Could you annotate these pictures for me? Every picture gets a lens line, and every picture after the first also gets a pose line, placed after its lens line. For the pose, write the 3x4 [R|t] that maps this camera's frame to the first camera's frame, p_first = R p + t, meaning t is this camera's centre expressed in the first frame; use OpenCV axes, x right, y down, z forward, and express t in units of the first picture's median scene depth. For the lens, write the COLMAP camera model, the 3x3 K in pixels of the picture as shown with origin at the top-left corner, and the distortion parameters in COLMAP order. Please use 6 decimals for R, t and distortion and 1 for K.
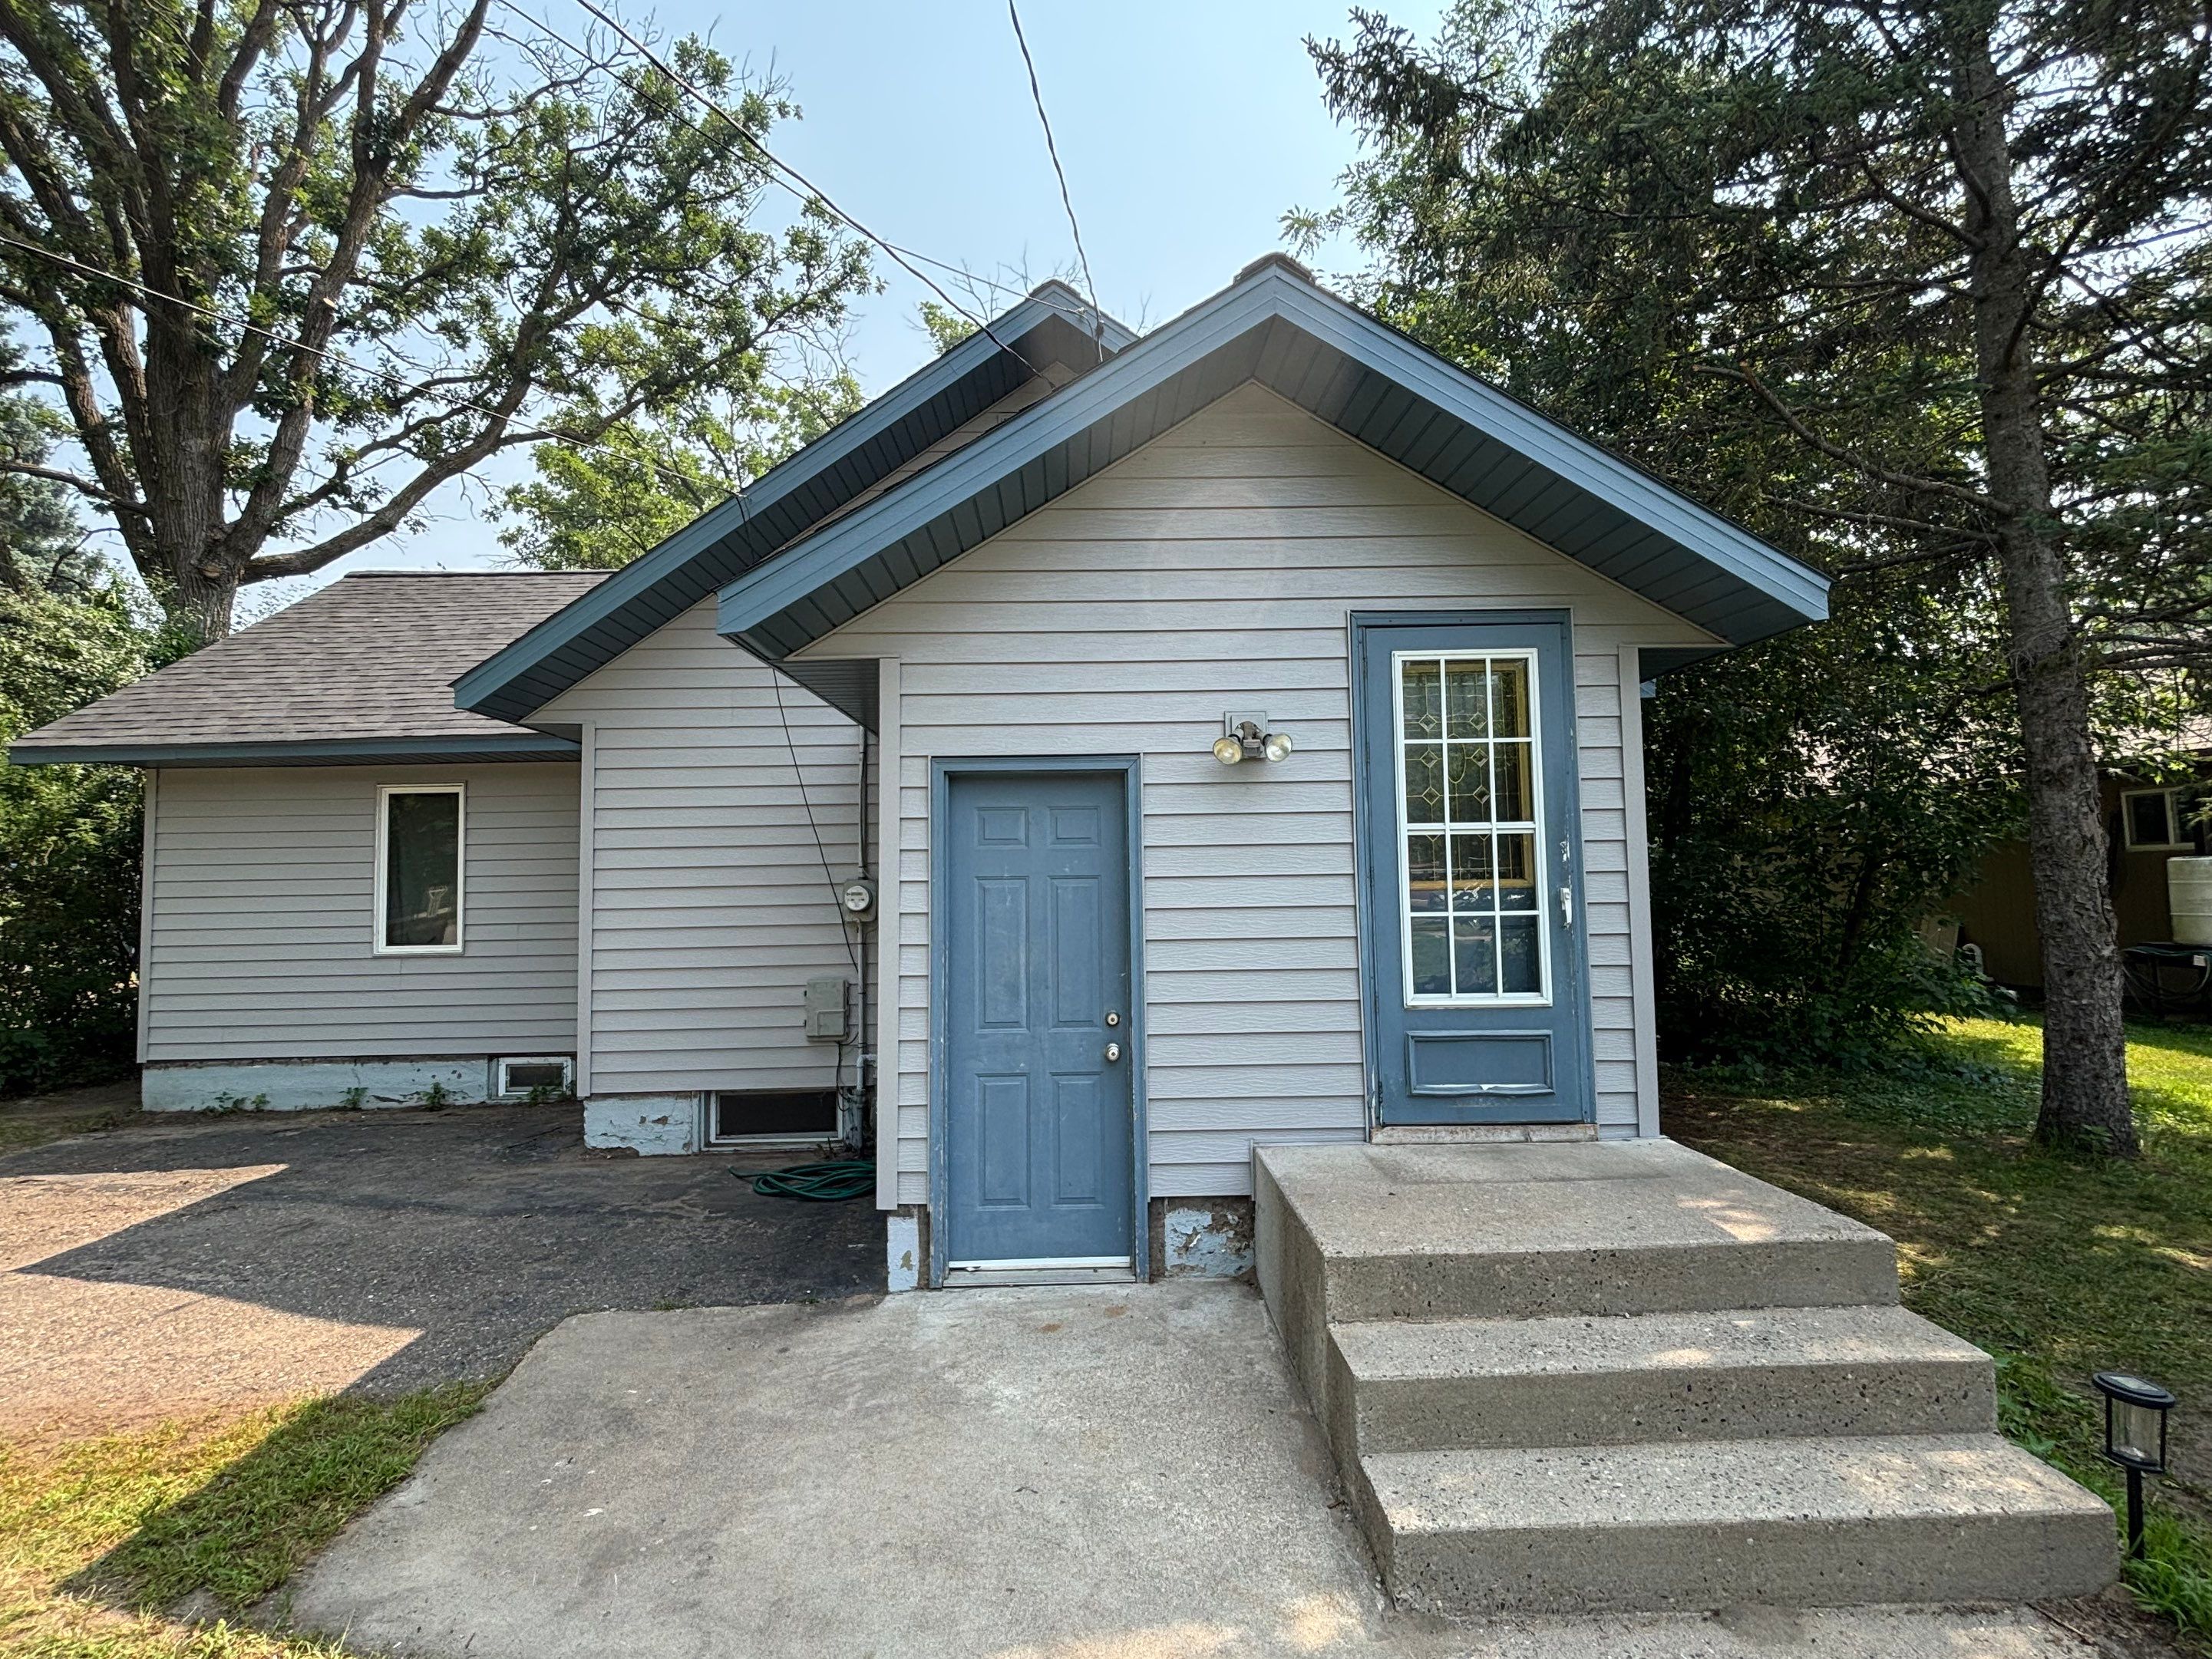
lens RADIAL K [[901.0, 0, 1109.8], [0, 901.0, 838.0], [0, 0, 1]] dist [-0.000395, -0.001034]
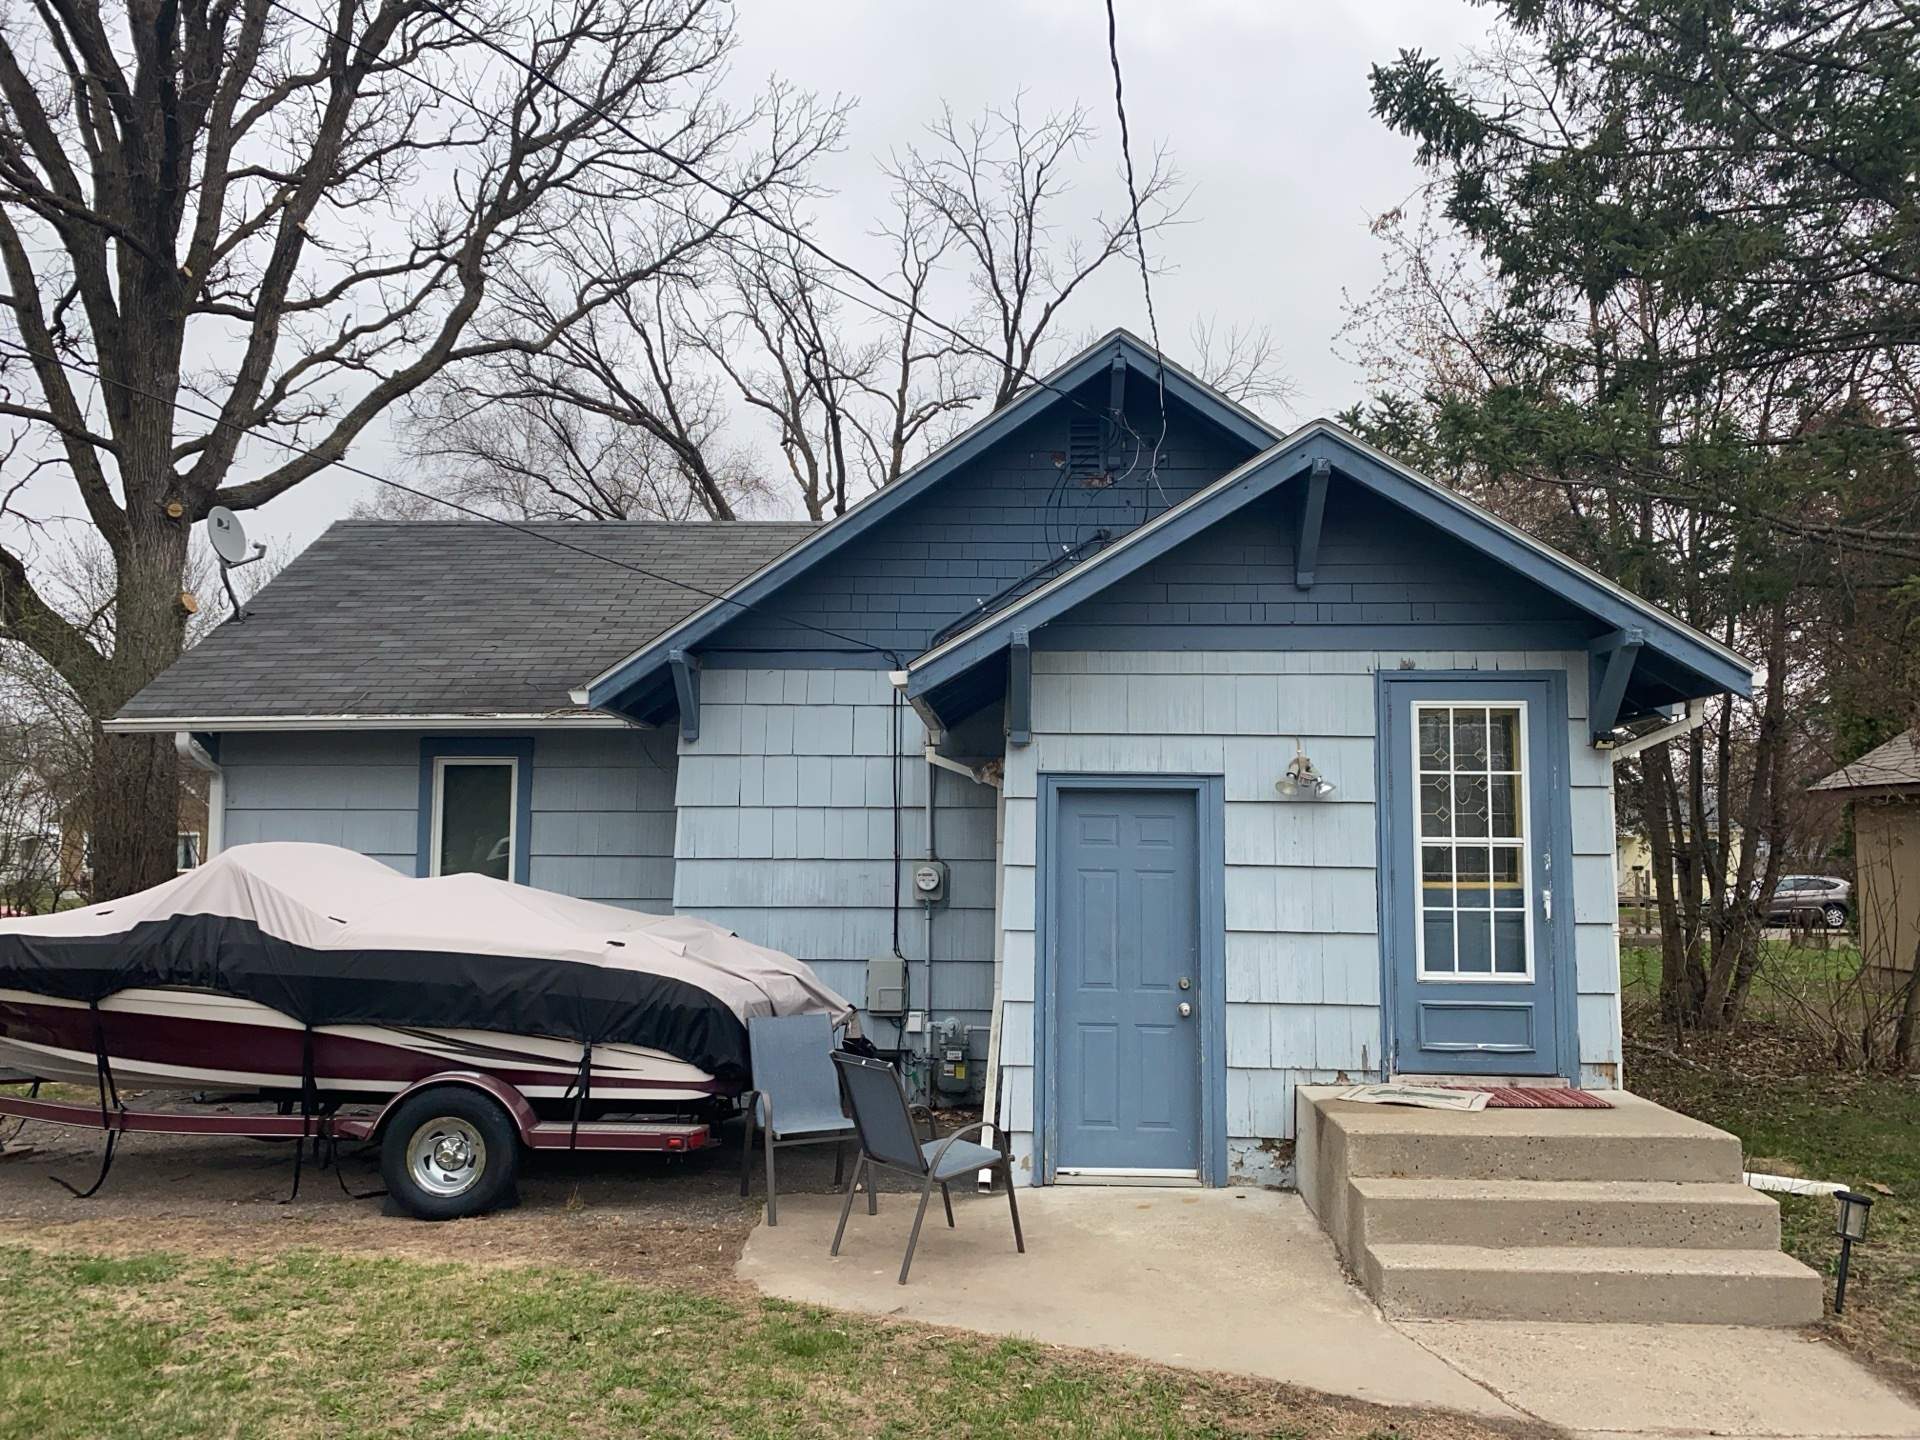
lens RADIAL K [[1434.5, 0, 953.7], [0, 1434.5, 720.8], [0, 0, 1]] dist [0.011115, -0.012776]
pose [[0.997976, 0.019903, -0.060389, -0.211085], [-0.022091, 0.999115, -0.035791, -0.092367], [0.059623, 0.037053, 0.997533, -1.075302]]
